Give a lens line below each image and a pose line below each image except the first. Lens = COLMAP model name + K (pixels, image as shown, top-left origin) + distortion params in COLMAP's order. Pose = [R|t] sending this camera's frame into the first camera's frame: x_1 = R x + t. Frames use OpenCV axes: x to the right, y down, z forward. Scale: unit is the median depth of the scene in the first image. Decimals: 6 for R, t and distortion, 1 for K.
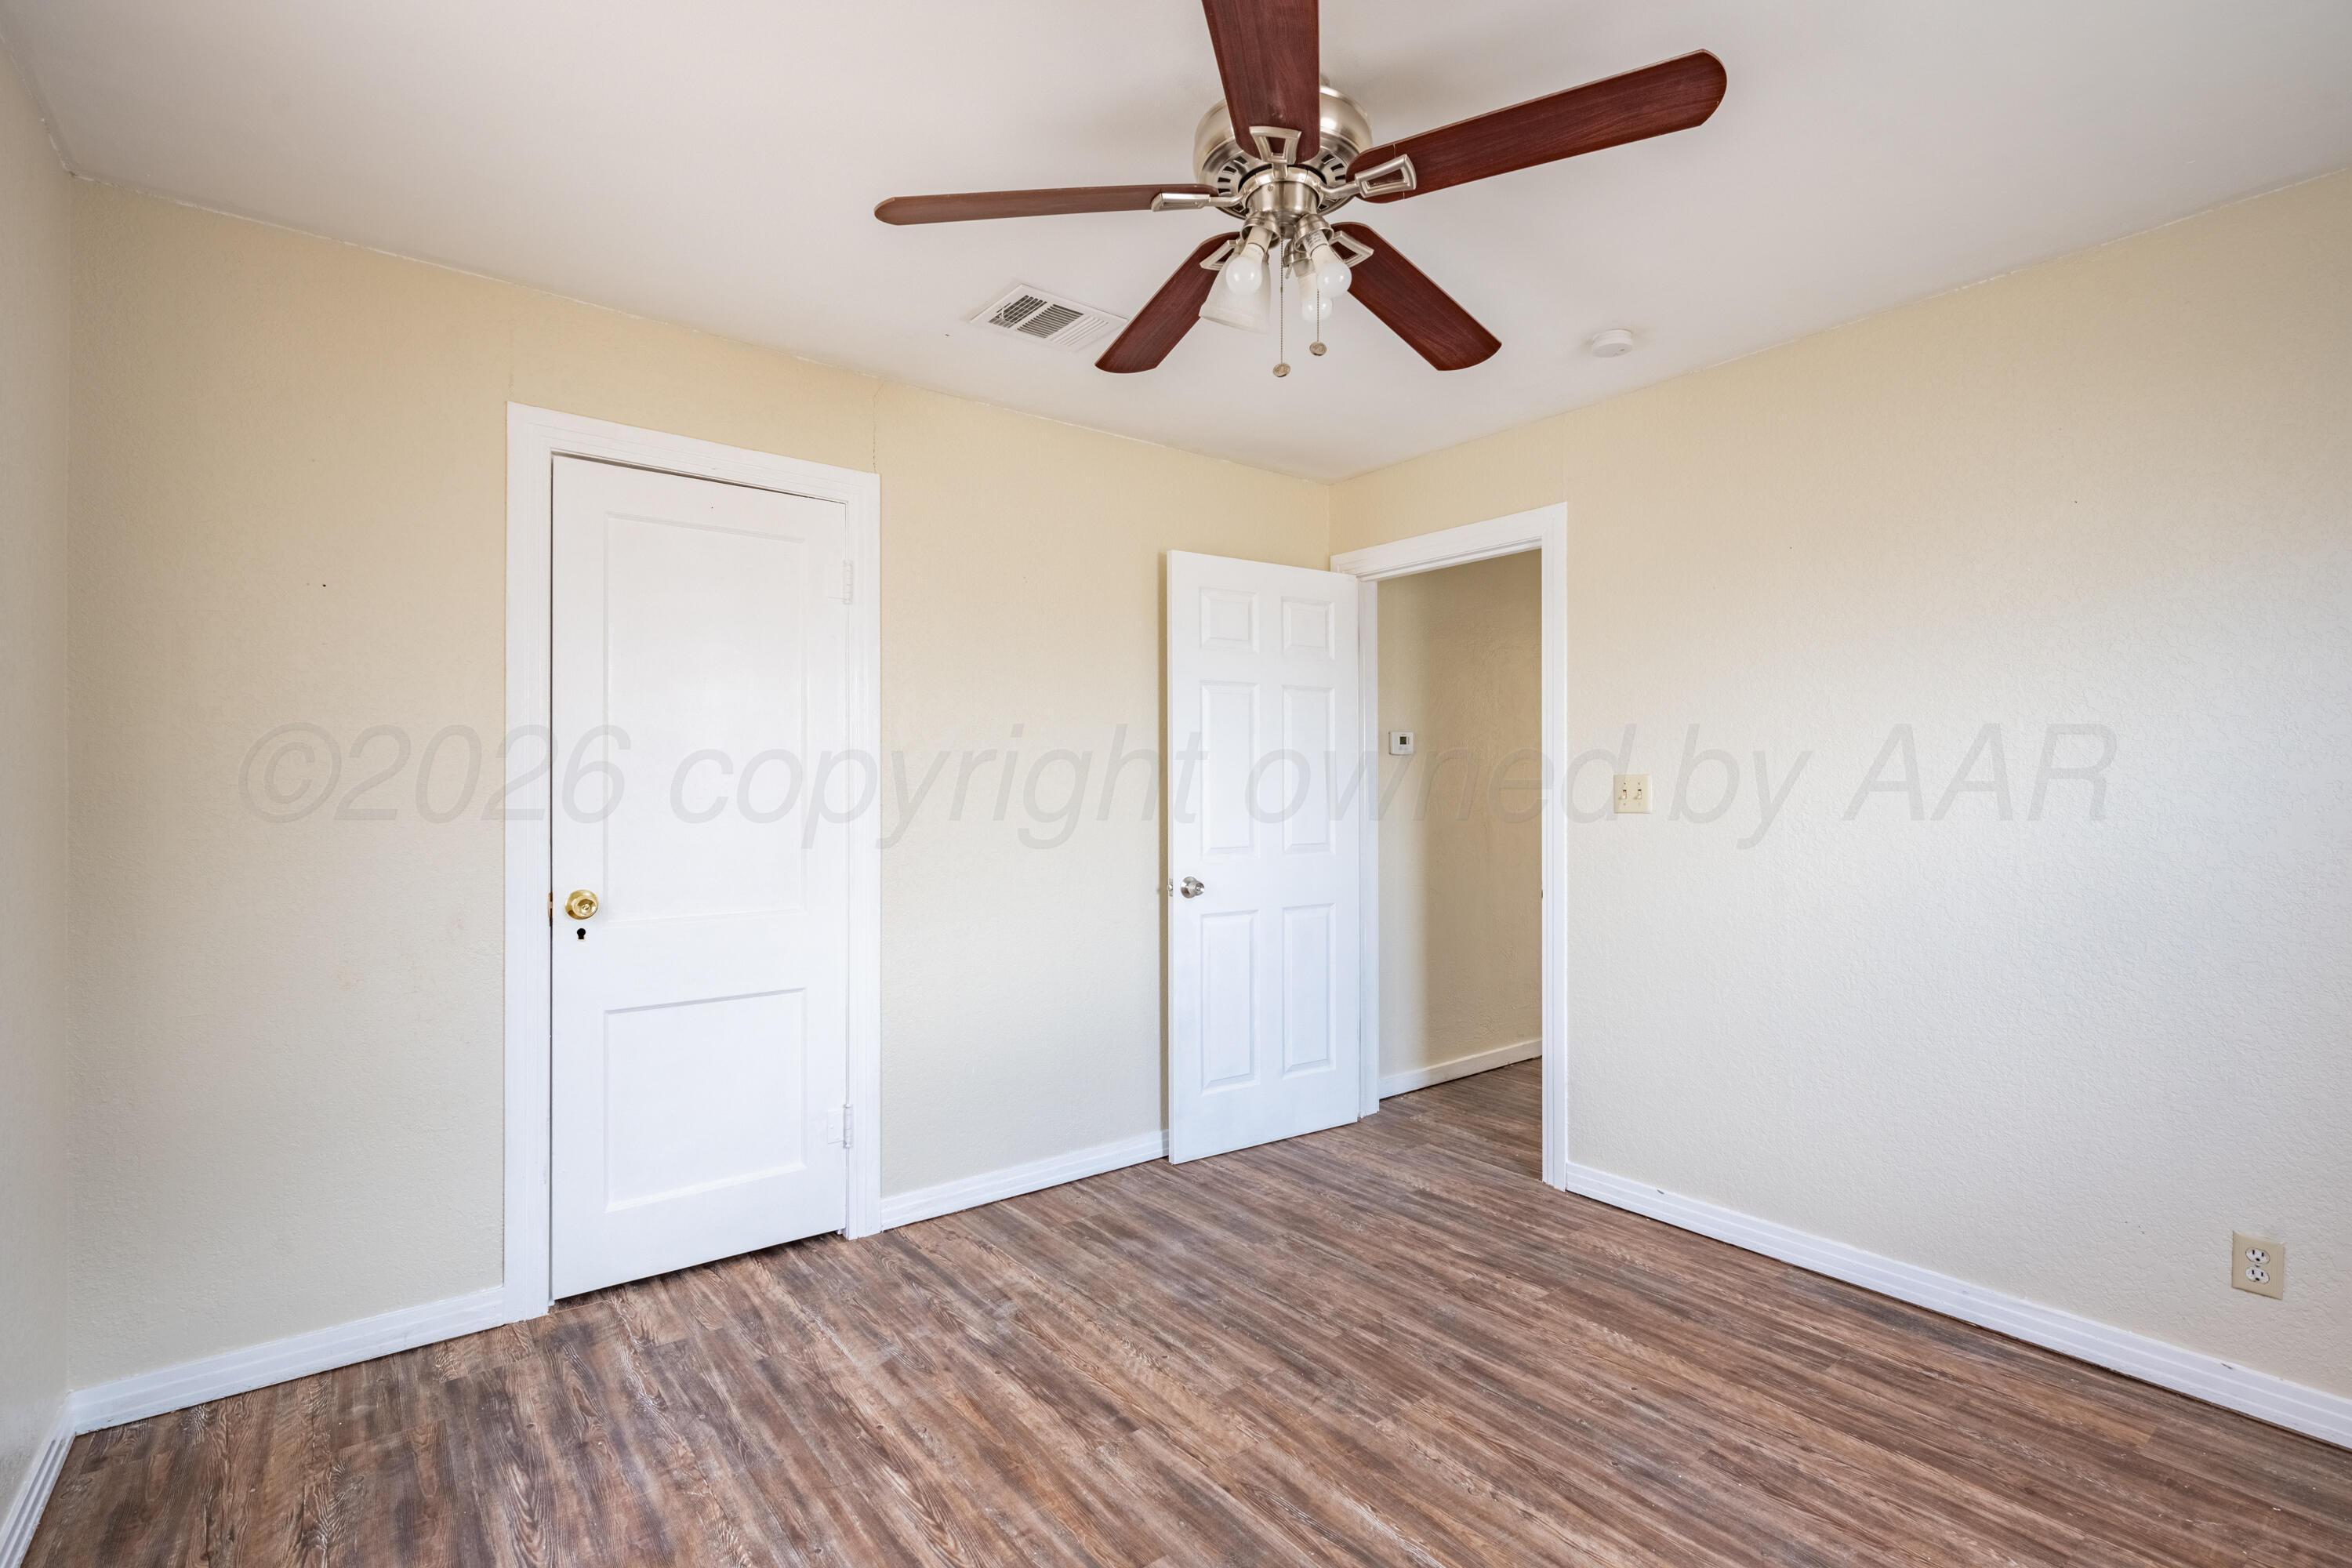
lens RADIAL K [[1079.7, 0, 1177.9], [0, 1079.7, 782.7], [0, 0, 1]] dist [-0.003044, -0.000267]
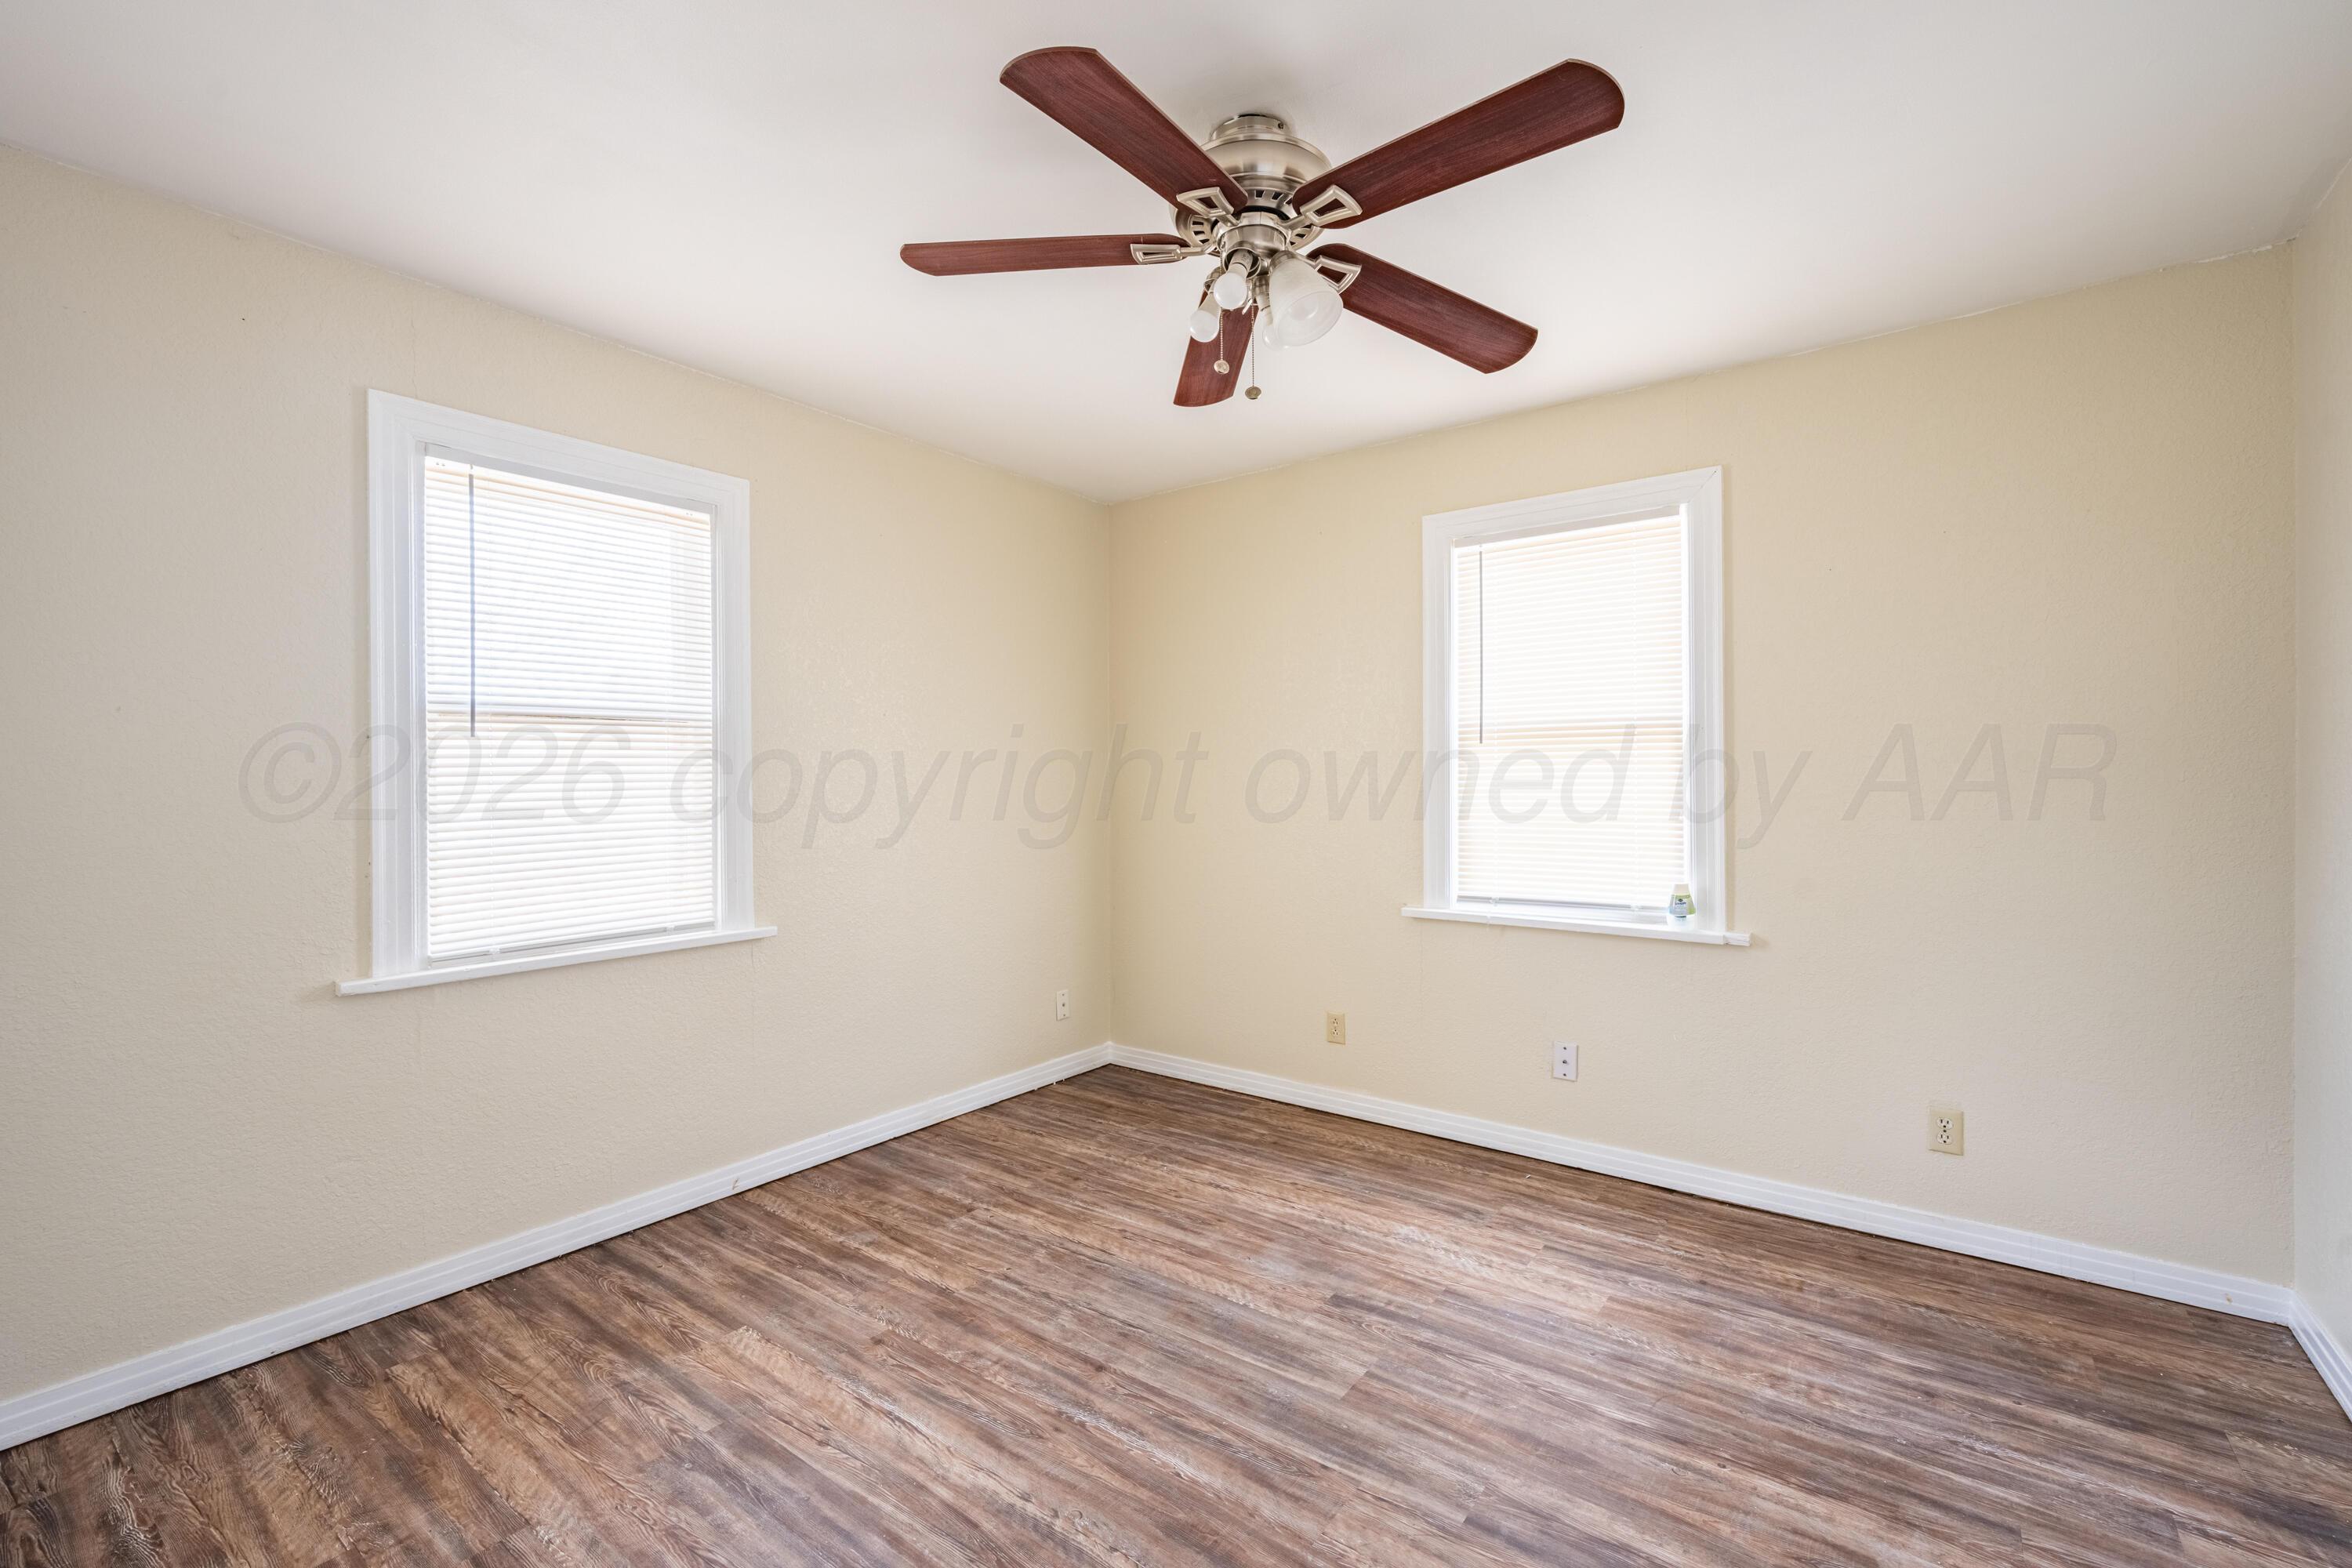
lens RADIAL K [[1002.9, 0, 1184.2], [0, 1002.9, 803.0], [0, 0, 1]] dist [0.000557, -0.000044]
pose [[-0.962830, 0.010299, -0.269913, 0.408904], [0.006591, 0.999871, 0.014641, 0.034934], [0.270029, 0.012317, -0.962774, 1.835153]]
